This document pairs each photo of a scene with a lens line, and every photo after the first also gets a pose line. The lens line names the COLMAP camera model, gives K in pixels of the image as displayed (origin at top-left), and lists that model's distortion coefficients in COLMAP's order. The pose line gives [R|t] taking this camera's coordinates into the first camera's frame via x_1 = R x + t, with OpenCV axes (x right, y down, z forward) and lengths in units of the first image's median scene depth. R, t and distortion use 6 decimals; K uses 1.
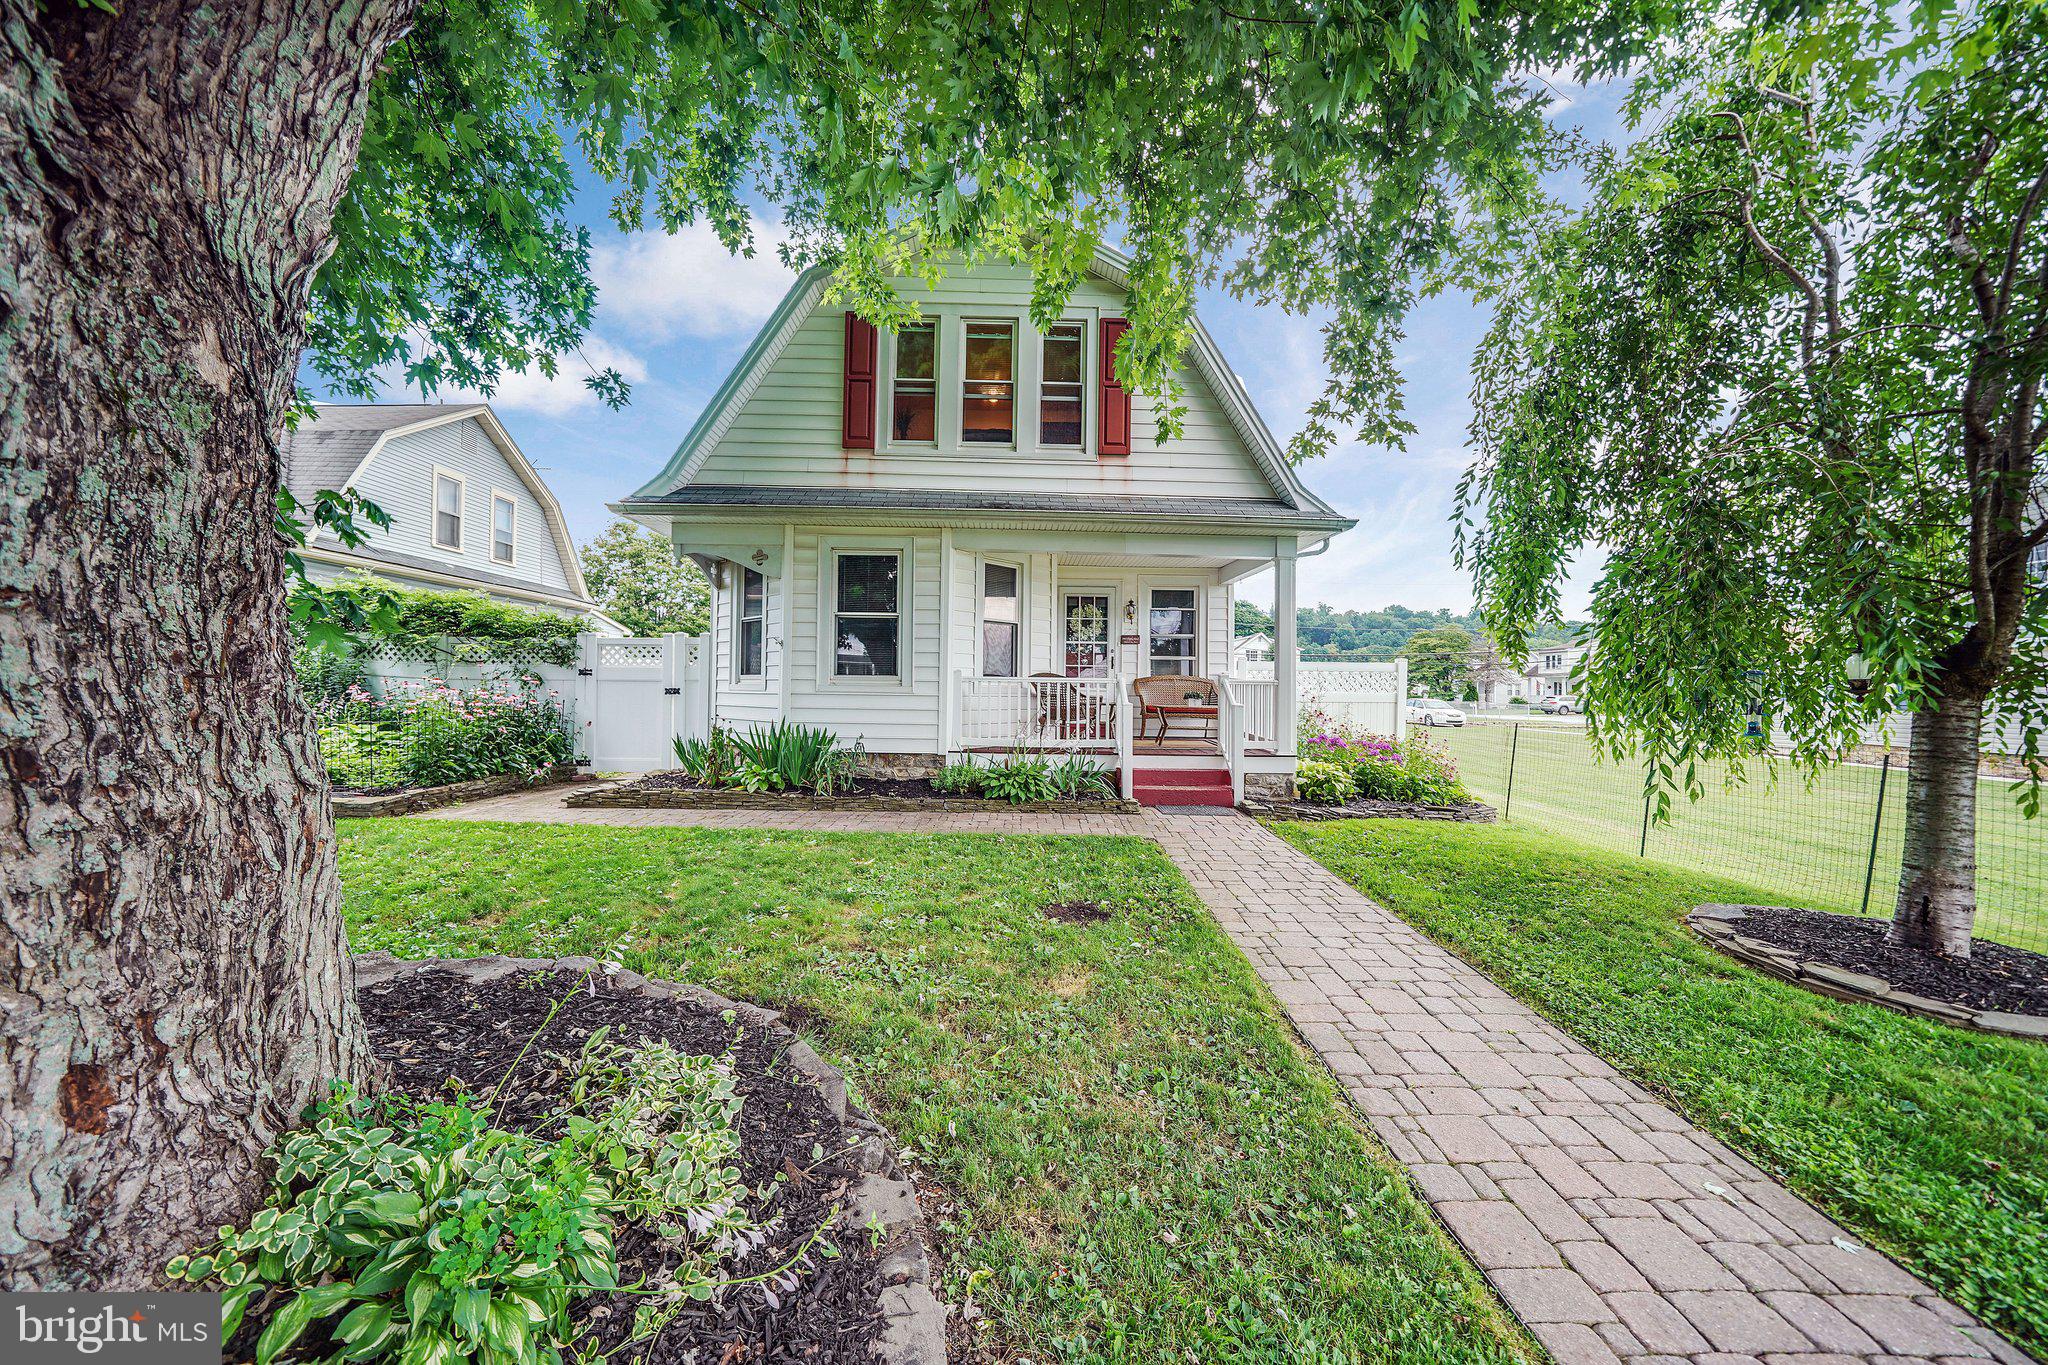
lens RADIAL K [[706.7, 0, 1021.6], [0, 706.7, 682.2], [0, 0, 1]] dist [-0.016668, -0.000025]
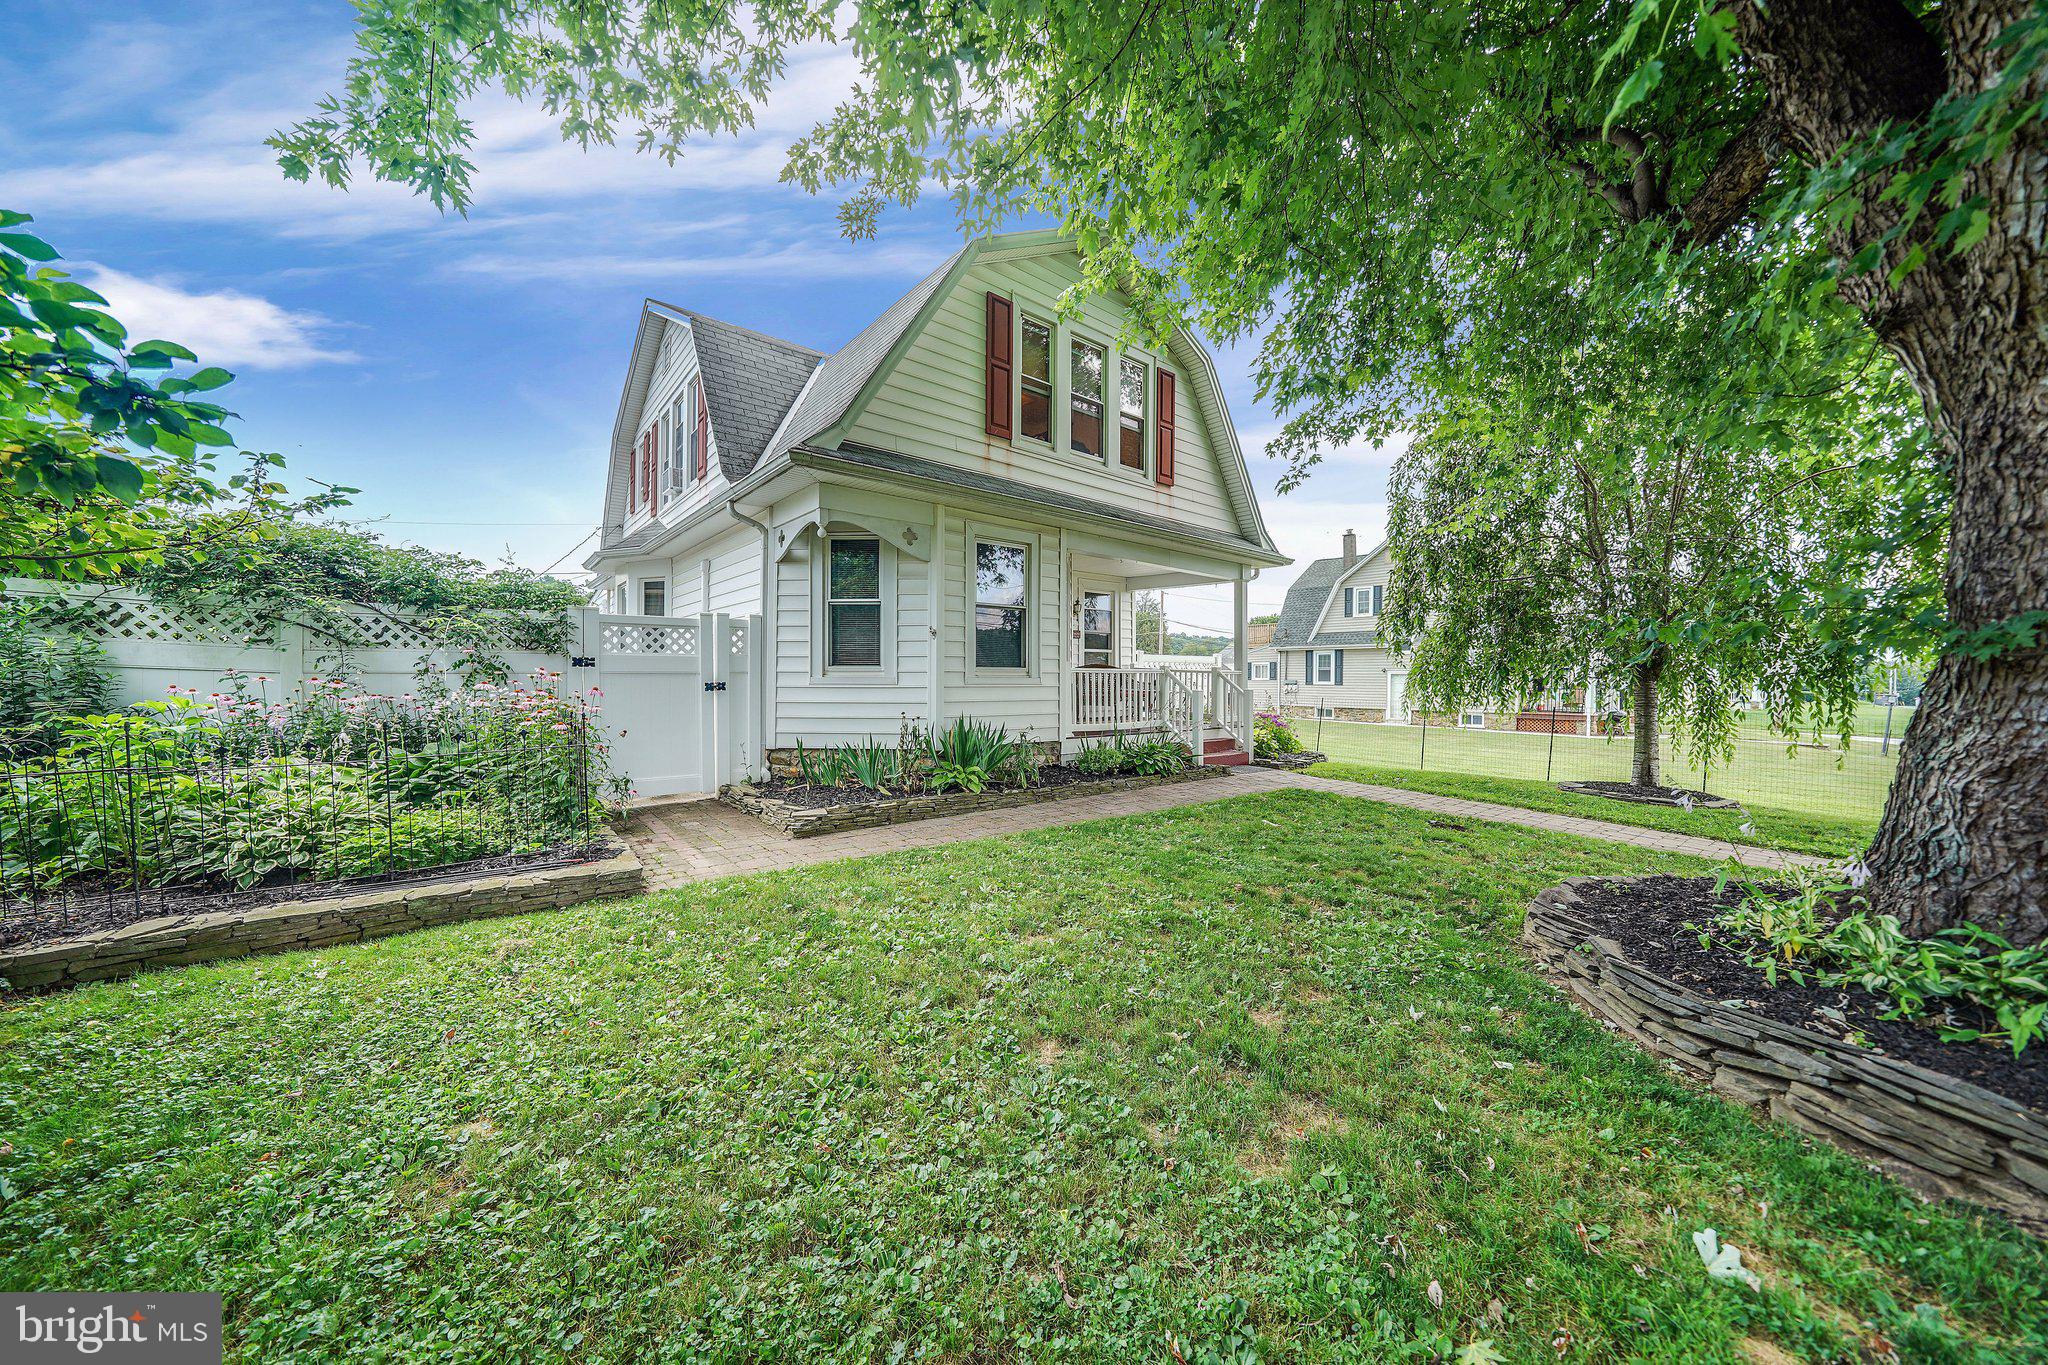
lens RADIAL K [[706.7, 0, 1025.9], [0, 706.7, 684.4], [0, 0, 1]] dist [-0.016668, -0.000025]
pose [[0.781360, -0.016132, 0.623872, -0.818033], [-0.002289, 0.999585, 0.028715, -0.014660], [-0.624076, -0.023865, 0.780999, 0.199203]]
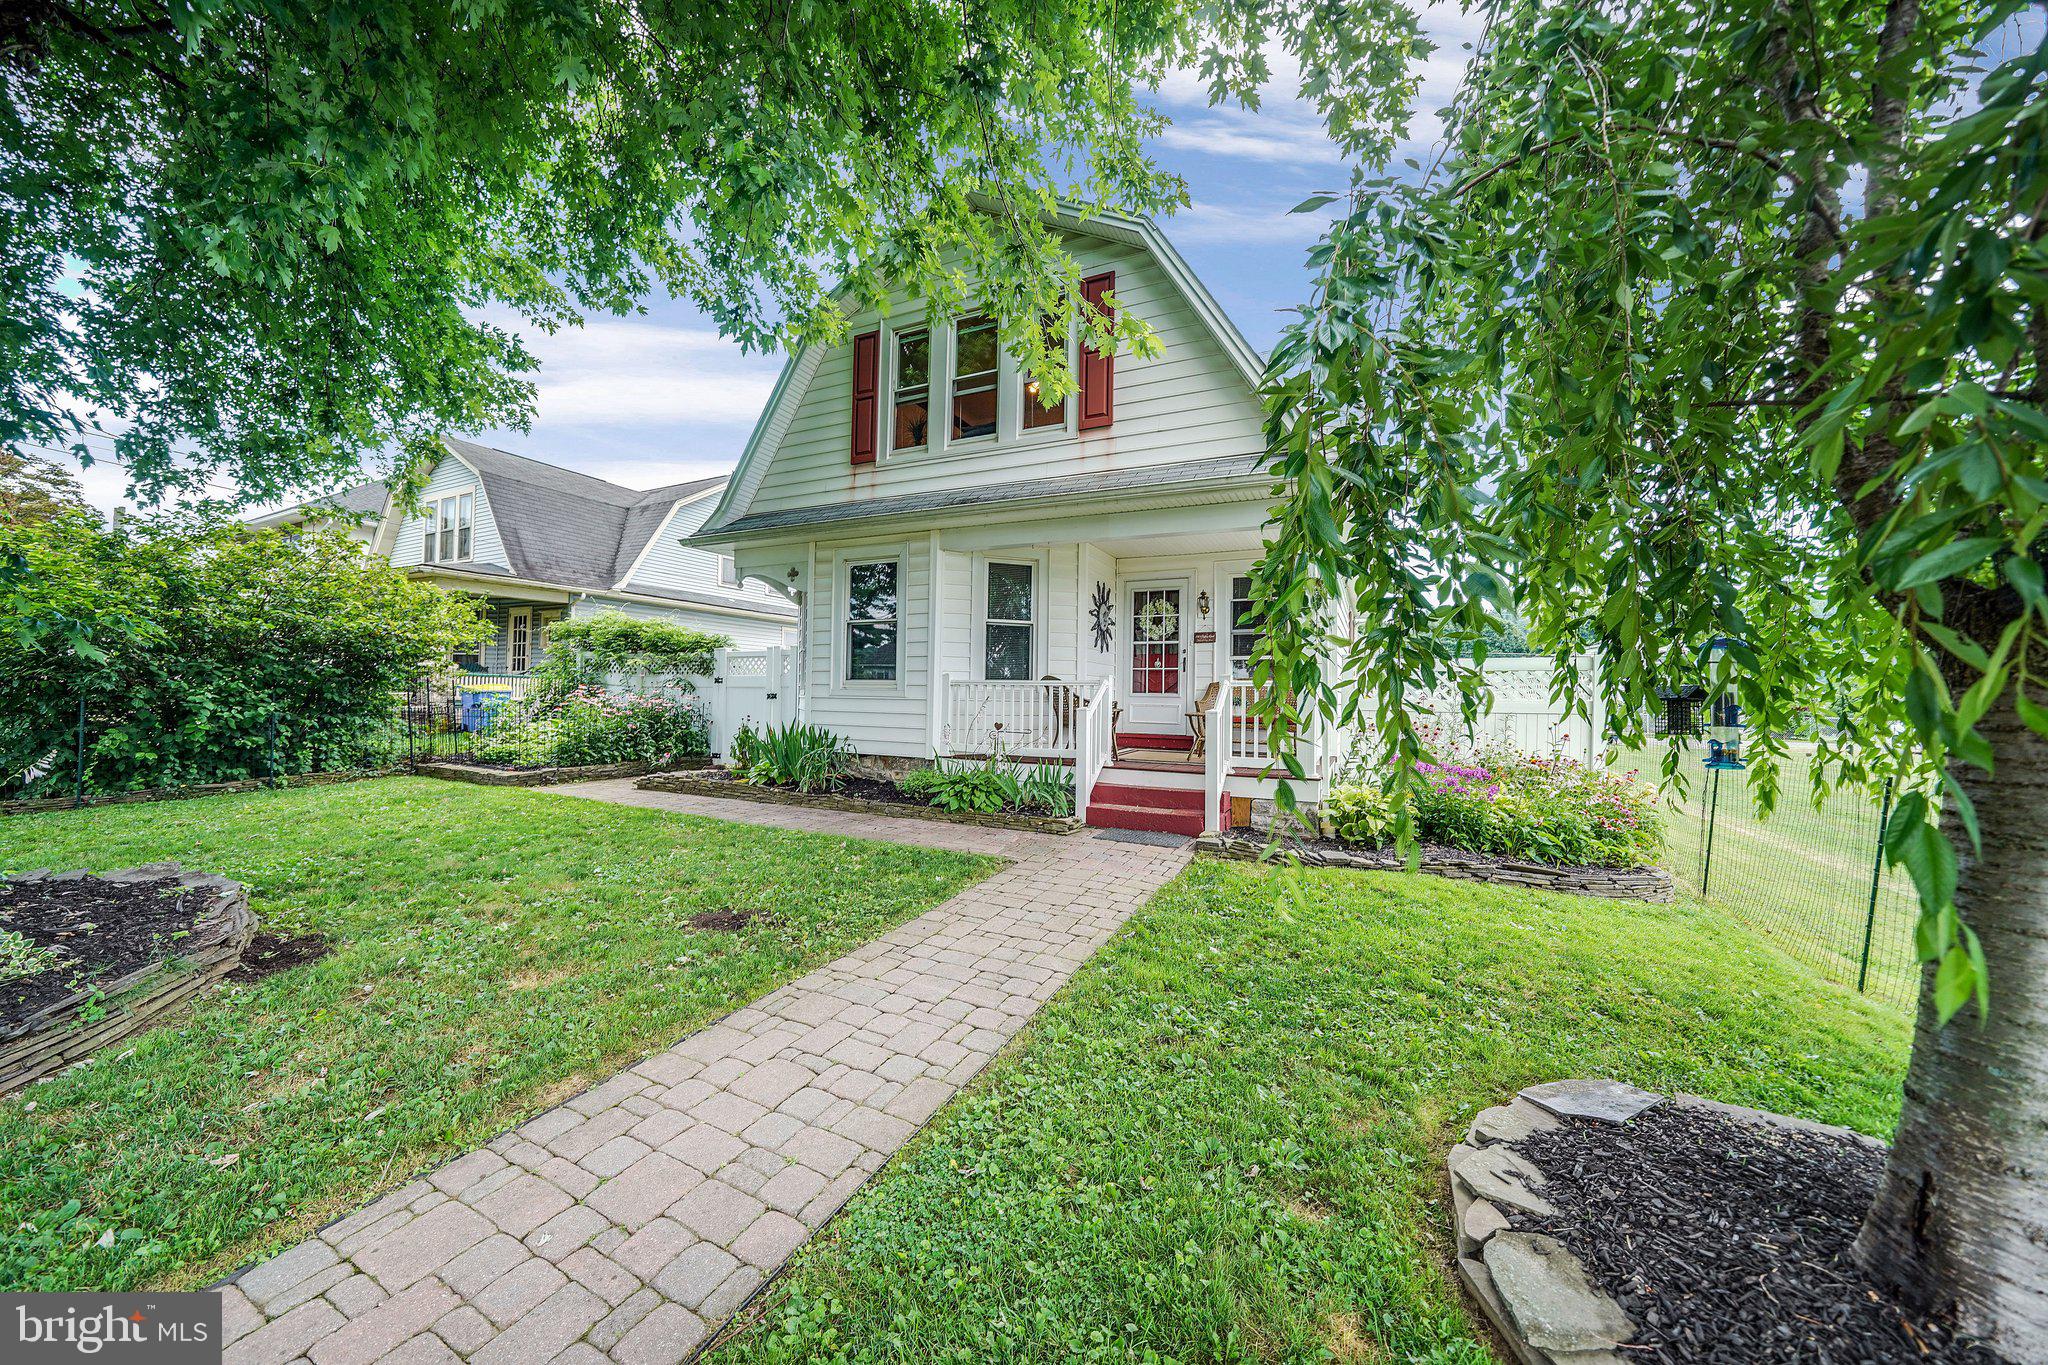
lens RADIAL K [[706.7, 0, 1020.2], [0, 706.7, 686.9], [0, 0, 1]] dist [-0.016668, -0.000025]
pose [[0.893770, -0.005582, -0.448491, 0.443339], [0.001190, 0.999949, -0.010074, 0.011406], [0.448524, 0.008470, 0.893731, 0.170368]]
